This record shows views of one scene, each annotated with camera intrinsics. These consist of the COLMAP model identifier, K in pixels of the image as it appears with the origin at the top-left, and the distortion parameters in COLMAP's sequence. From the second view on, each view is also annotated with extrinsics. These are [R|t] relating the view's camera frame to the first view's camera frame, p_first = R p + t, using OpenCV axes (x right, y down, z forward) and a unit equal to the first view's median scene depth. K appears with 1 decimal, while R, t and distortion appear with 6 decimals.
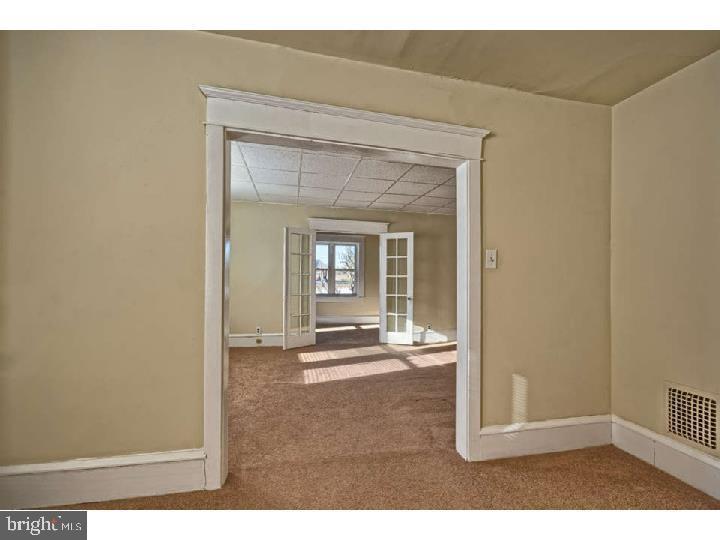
lens RADIAL K [[323.2, 0, 363.9], [0, 323.2, 275.3], [0, 0, 1]] dist [-0.000699, -0.000074]
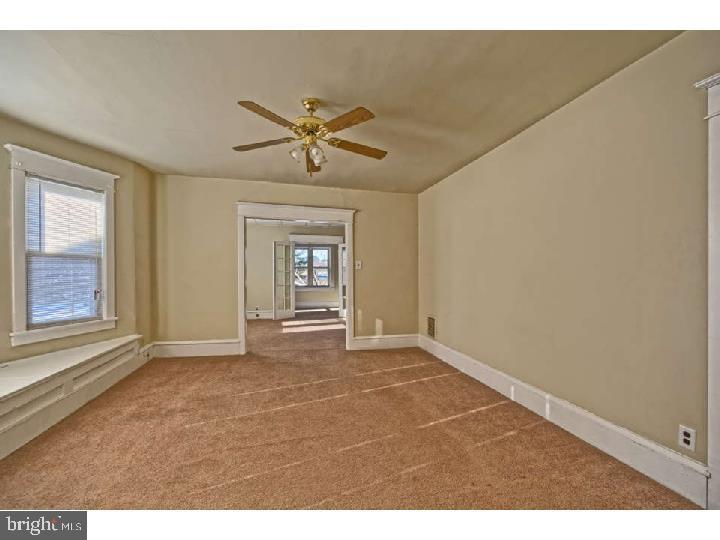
lens RADIAL K [[323.2, 0, 363.9], [0, 323.2, 275.3], [0, 0, 1]] dist [-0.000699, -0.000074]
pose [[0.999825, -0.011165, 0.015029, 0.156168], [0.010989, 0.999871, 0.011747, -0.000564], [-0.015158, -0.011580, 0.999818, -0.524135]]
